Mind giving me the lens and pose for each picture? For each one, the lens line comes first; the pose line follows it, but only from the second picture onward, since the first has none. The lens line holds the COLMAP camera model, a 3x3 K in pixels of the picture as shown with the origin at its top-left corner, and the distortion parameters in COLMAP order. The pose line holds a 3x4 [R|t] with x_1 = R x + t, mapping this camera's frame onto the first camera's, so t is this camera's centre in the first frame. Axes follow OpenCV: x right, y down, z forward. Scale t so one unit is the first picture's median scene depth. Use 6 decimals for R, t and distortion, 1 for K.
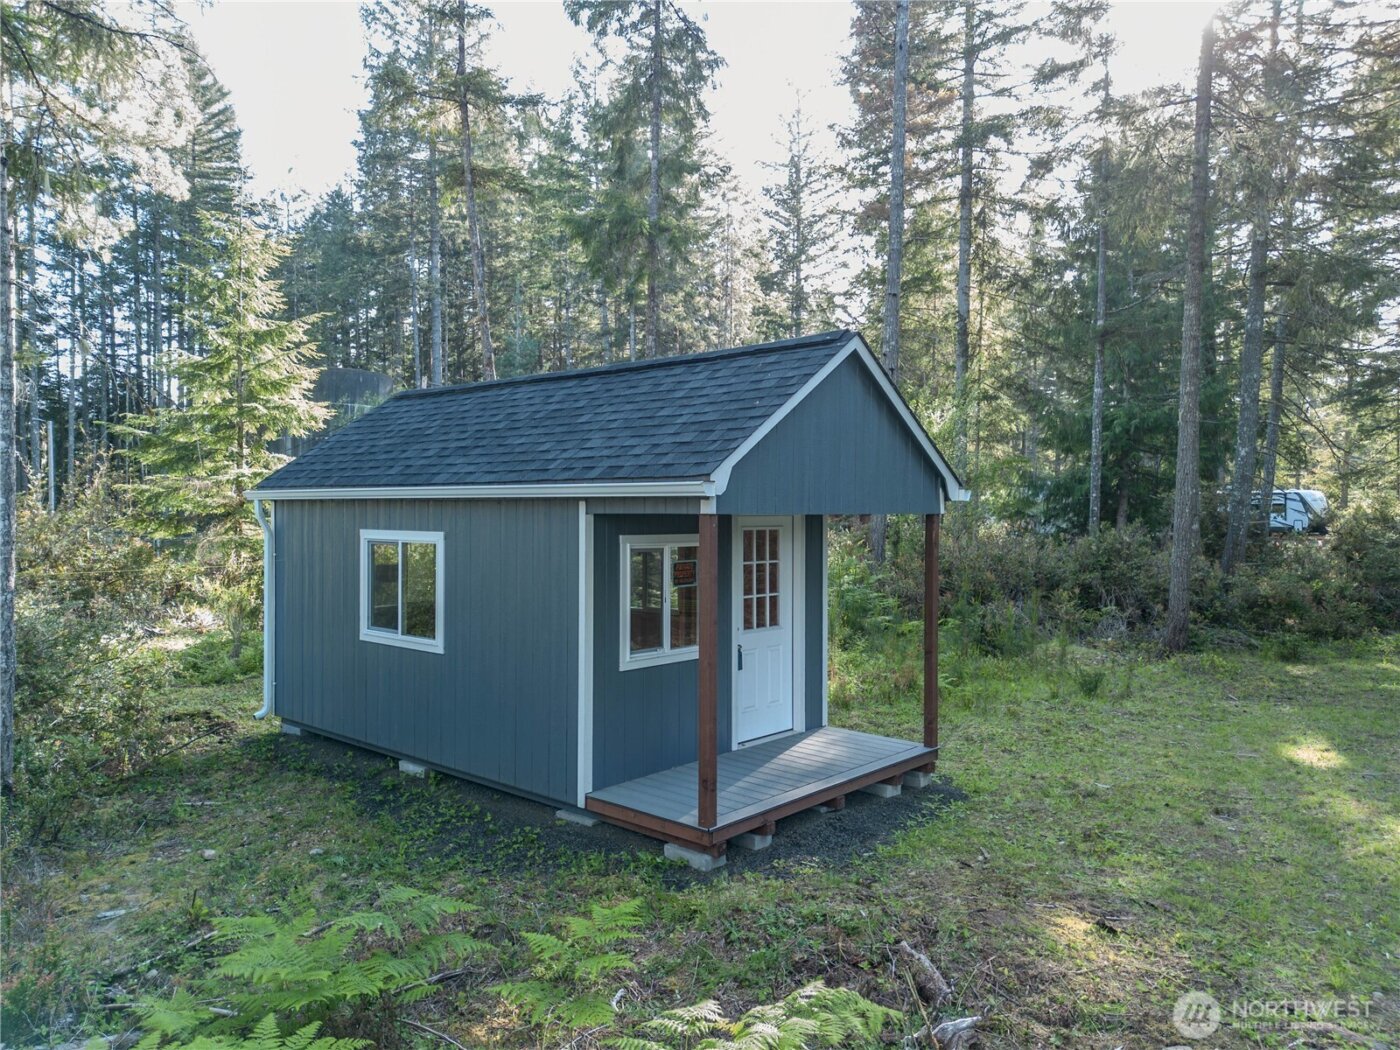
lens RADIAL K [[1013.1, 0, 720.9], [0, 1013.1, 558.9], [0, 0, 1]] dist [0.004109, -0.005078]
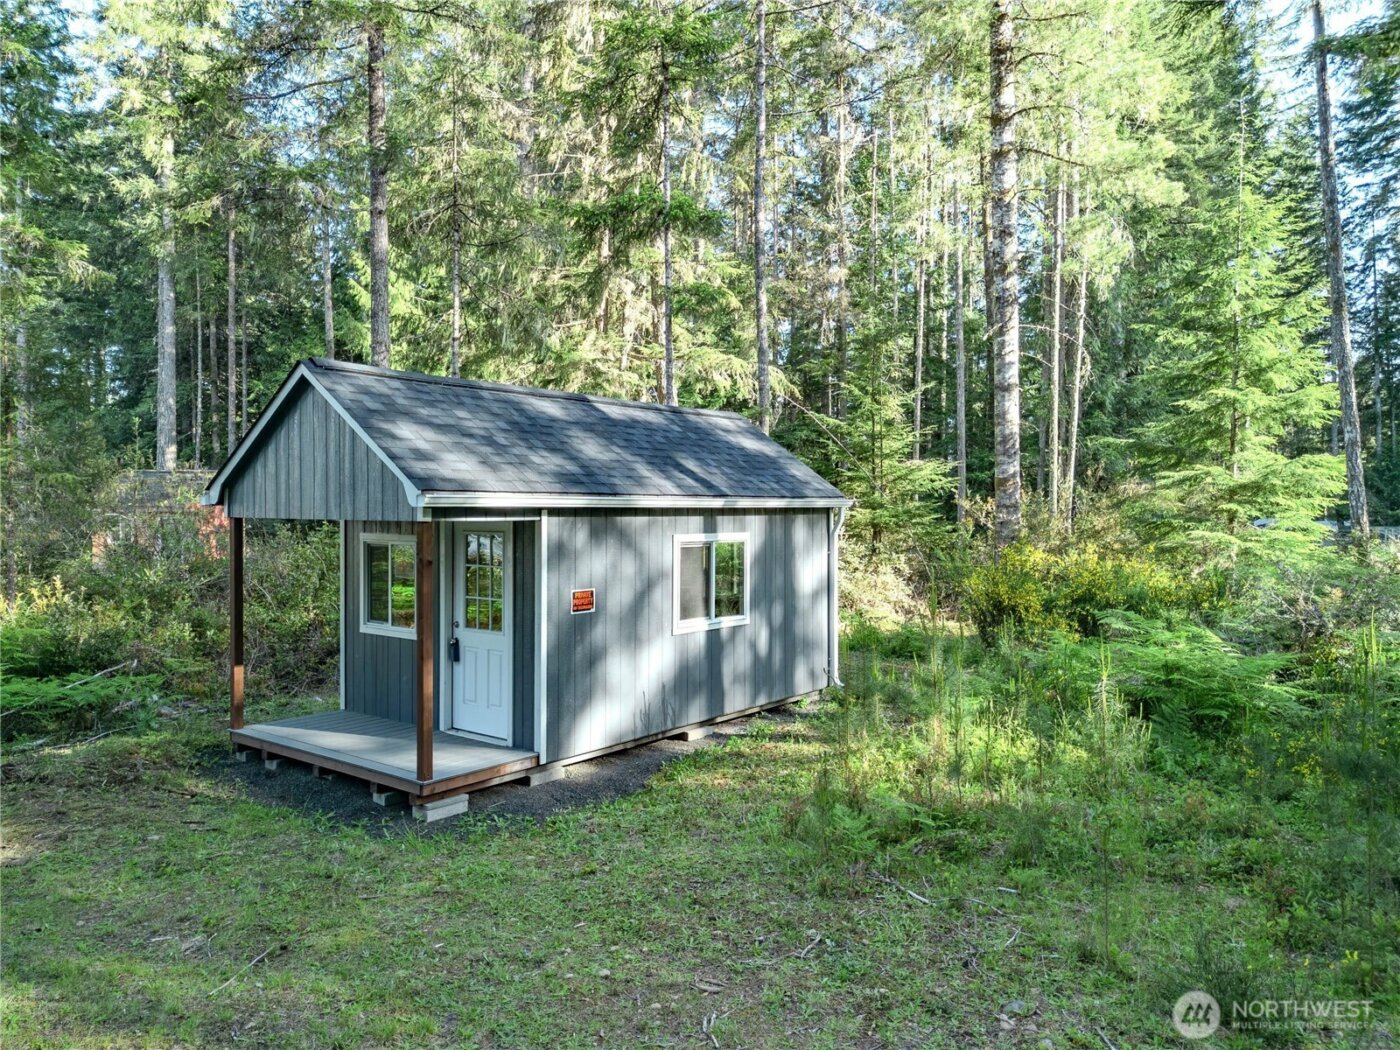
lens RADIAL K [[1013.1, 0, 720.9], [0, 1013.1, 558.9], [0, 0, 1]] dist [0.004109, -0.005078]
pose [[0.045972, 0.046422, -0.997863, 1.122677], [-0.045743, 0.997970, 0.044320, -0.062679], [0.997895, 0.043608, 0.048003, 1.230431]]
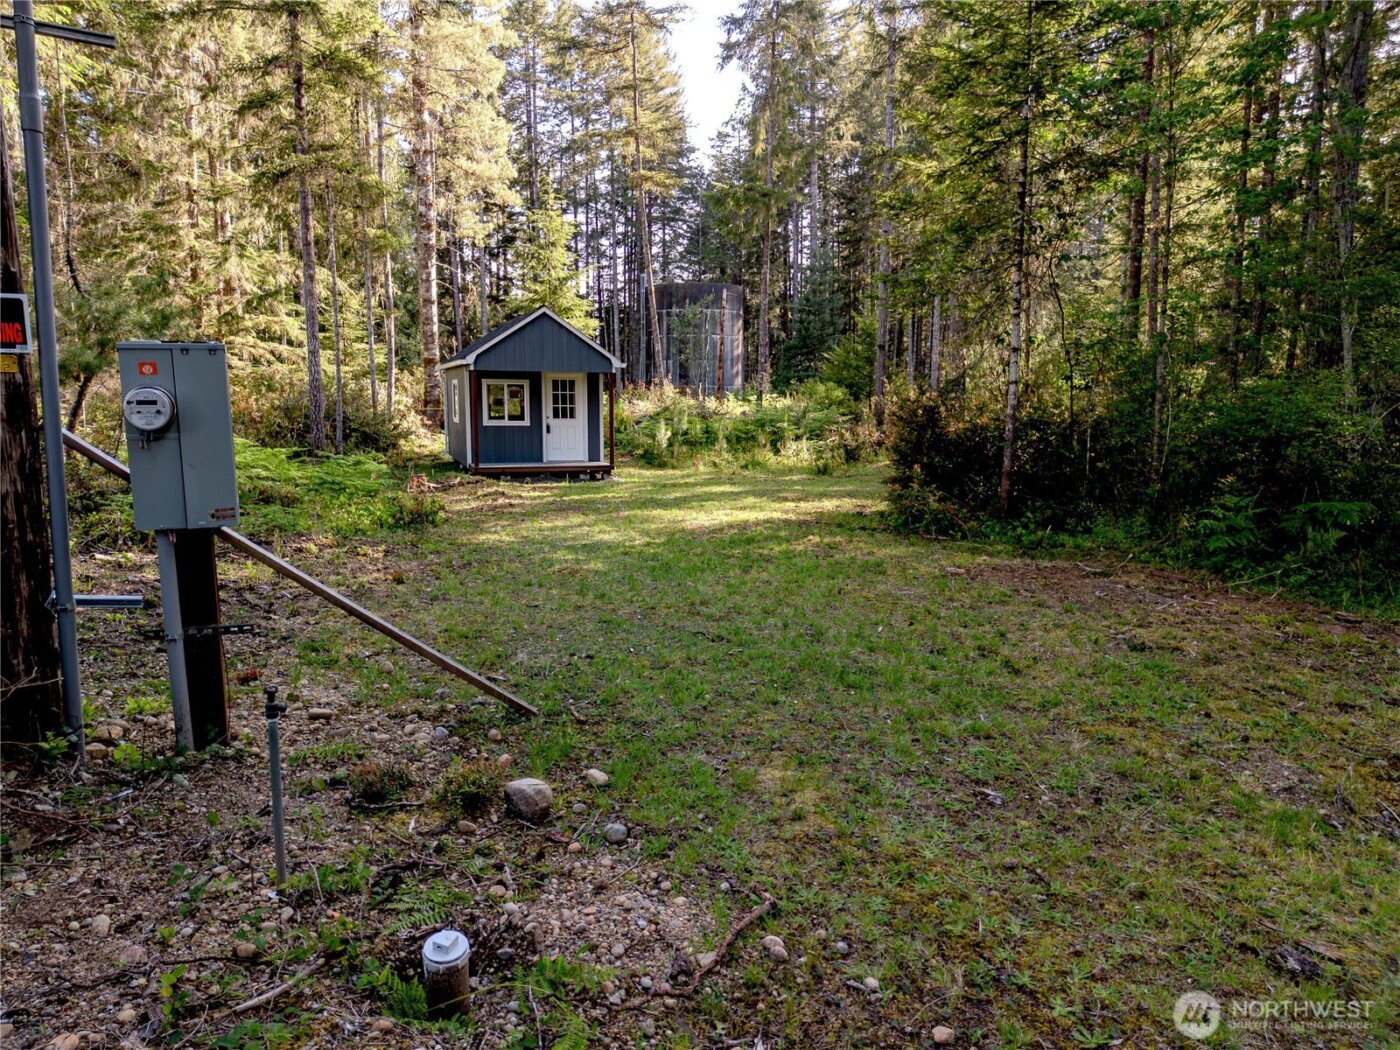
lens RADIAL K [[1013.1, 0, 720.9], [0, 1013.1, 558.9], [0, 0, 1]] dist [0.004109, -0.005078]
pose [[0.875589, 0.082089, -0.476031, 1.708015], [-0.029424, 0.992689, 0.117062, 0.113537], [0.482160, -0.088491, 0.871602, -1.128560]]
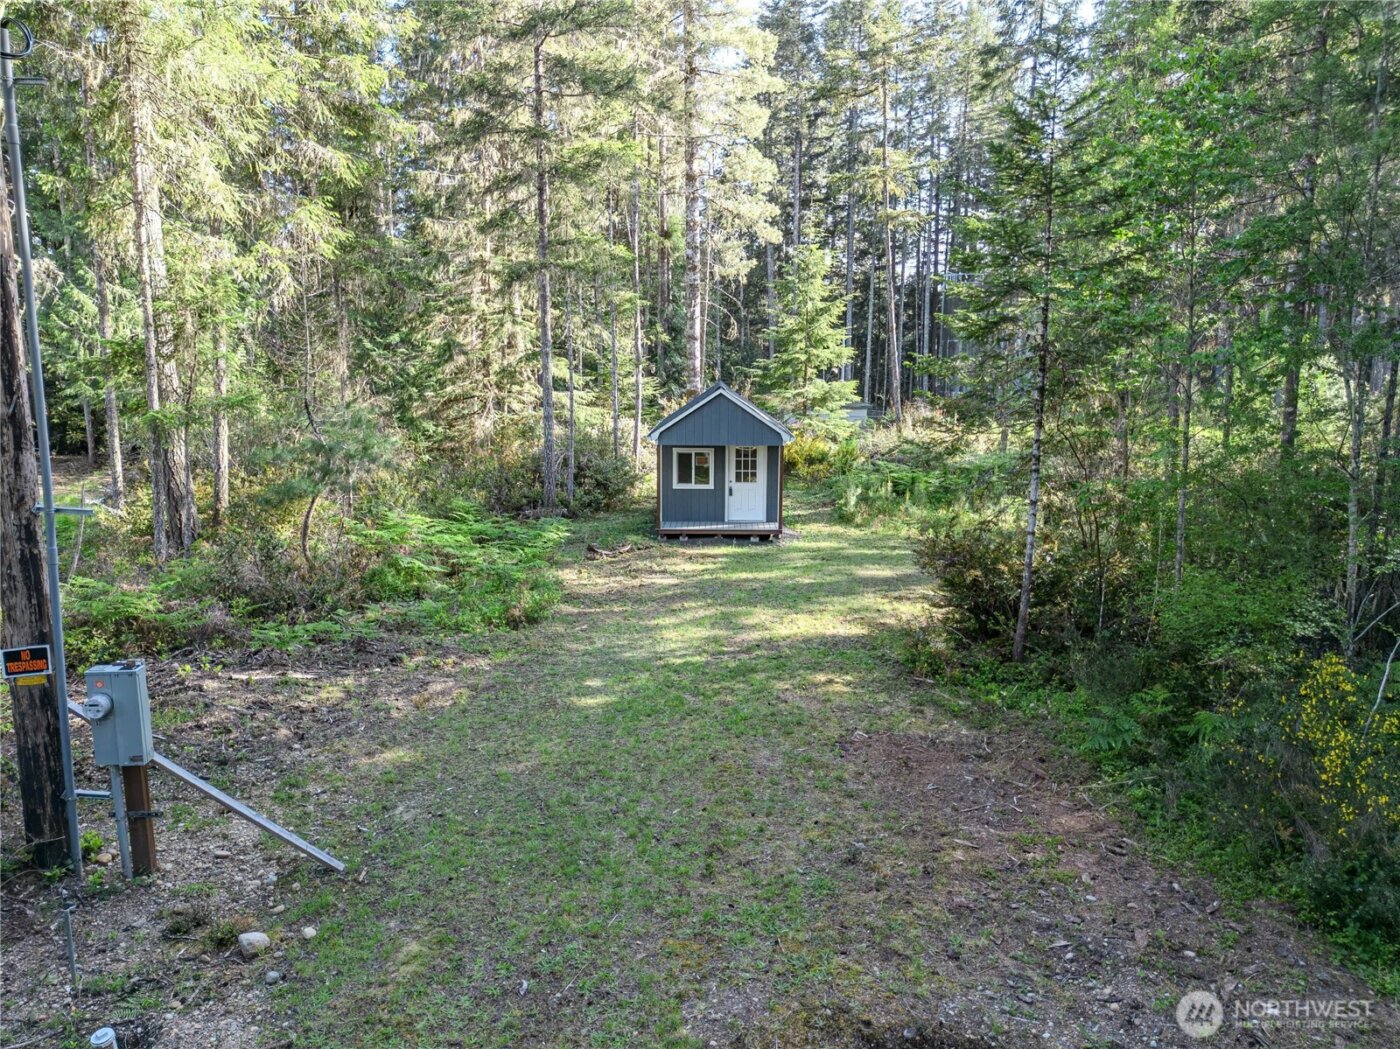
lens RADIAL K [[1047.1, 0, 705.8], [0, 1047.1, 565.8], [0, 0, 1]] dist [-0.009696, -0.010295]
pose [[0.651789, 0.146382, -0.744140, 2.244563], [-0.037023, 0.986168, 0.161563, -0.174565], [0.757496, -0.077754, 0.648192, -1.023433]]
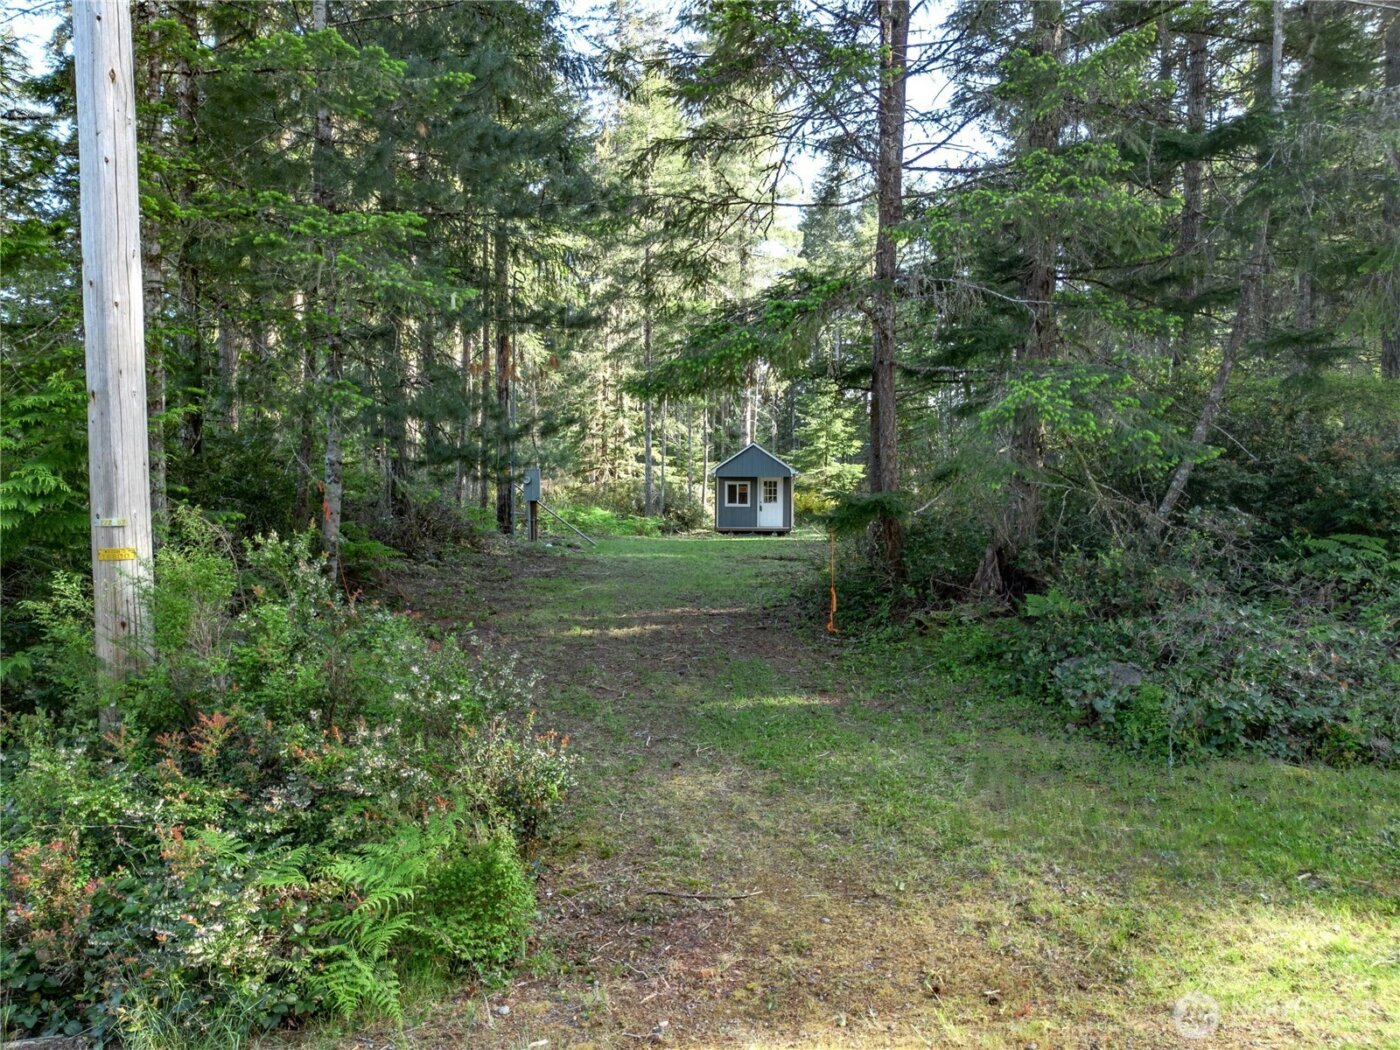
lens RADIAL K [[1031.1, 0, 700.0], [0, 1031.1, 525.0], [0, 0, 1]] dist [0.086000, -0.000757]
pose [[0.593618, 0.016351, -0.804581, 3.704791], [-0.038693, 0.999217, -0.008241, 0.226119], [0.803816, 0.036024, 0.593786, -2.067392]]
